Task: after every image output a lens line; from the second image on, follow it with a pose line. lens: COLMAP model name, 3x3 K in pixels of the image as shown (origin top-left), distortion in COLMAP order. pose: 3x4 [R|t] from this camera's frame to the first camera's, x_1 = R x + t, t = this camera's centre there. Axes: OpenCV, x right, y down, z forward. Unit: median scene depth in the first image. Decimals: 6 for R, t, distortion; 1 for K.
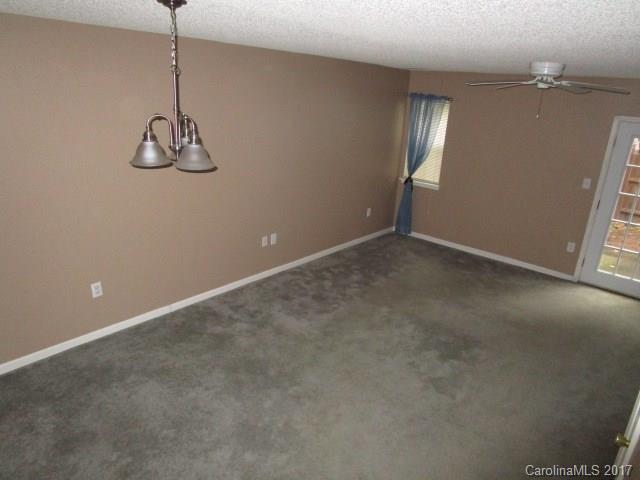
lens RADIAL K [[454.4, 0, 316.1], [0, 454.4, 238.6], [0, 0, 1]] dist [-0.027590, 0.006249]
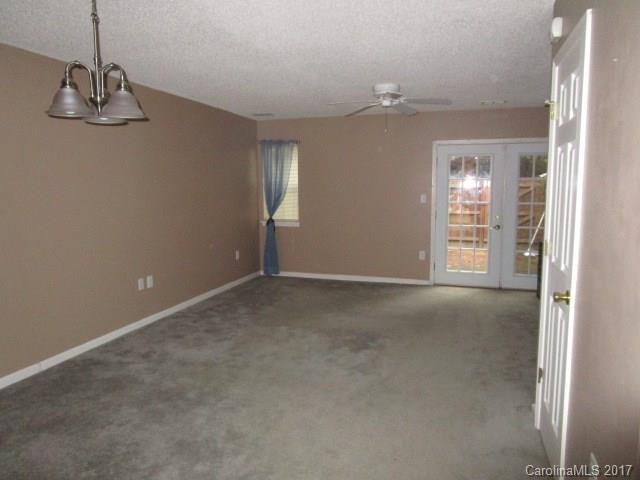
lens RADIAL K [[454.4, 0, 316.1], [0, 454.4, 238.6], [0, 0, 1]] dist [-0.027590, 0.006249]
pose [[0.924112, -0.109782, 0.366013, -0.119982], [0.178263, 0.971082, -0.158813, 0.134310], [-0.337994, 0.212008, 0.916958, 0.030930]]
